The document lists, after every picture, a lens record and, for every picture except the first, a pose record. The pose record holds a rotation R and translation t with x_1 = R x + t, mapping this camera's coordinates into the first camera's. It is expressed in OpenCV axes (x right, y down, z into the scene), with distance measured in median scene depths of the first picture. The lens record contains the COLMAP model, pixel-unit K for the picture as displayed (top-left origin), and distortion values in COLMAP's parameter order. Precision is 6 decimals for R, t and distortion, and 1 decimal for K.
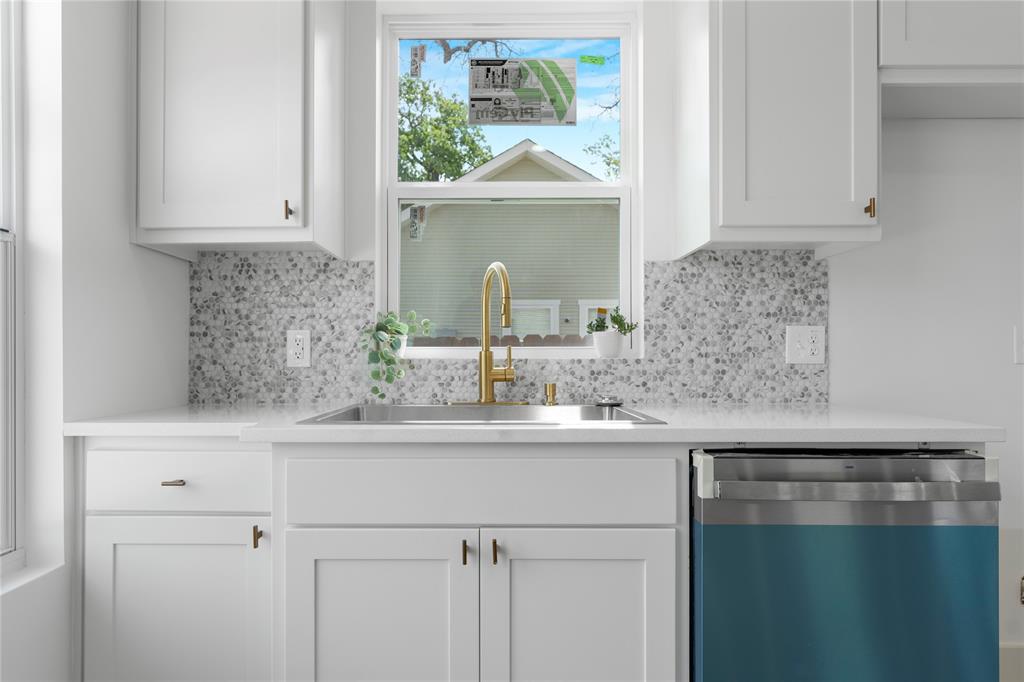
lens RADIAL K [[579.3, 0, 512.6], [0, 579.3, 349.4], [0, 0, 1]] dist [-0.001289, -0.000463]
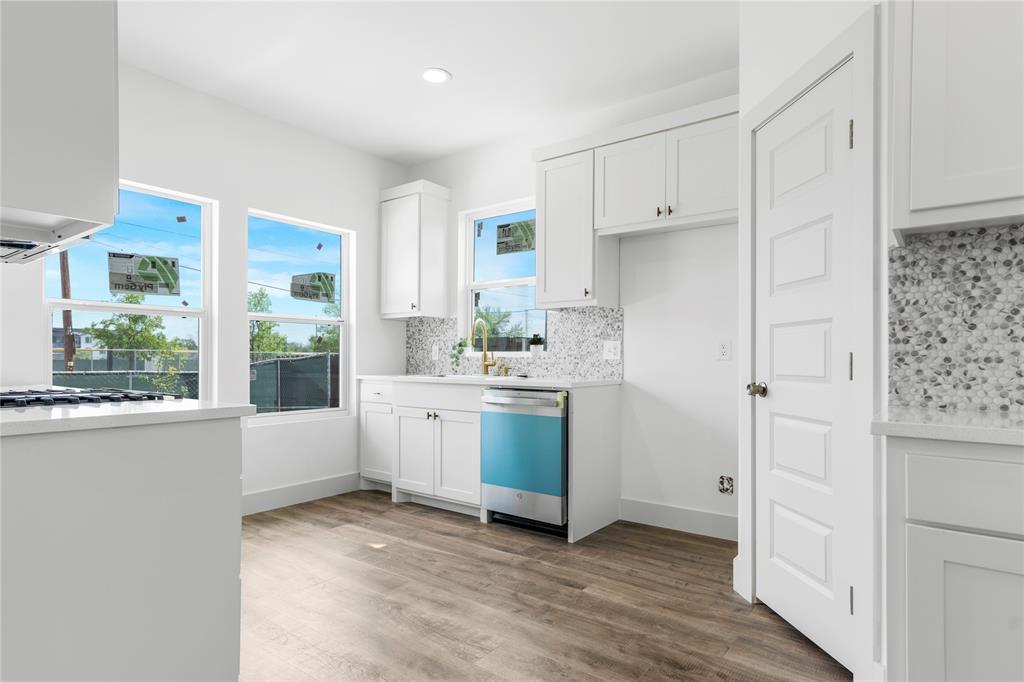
lens RADIAL K [[579.3, 0, 513.3], [0, 579.3, 343.4], [0, 0, 1]] dist [-0.001289, -0.000463]
pose [[0.797618, -0.012382, -0.603036, 1.464186], [0.007798, 0.999917, -0.010216, -0.014213], [0.603113, 0.003446, 0.797649, -0.850538]]
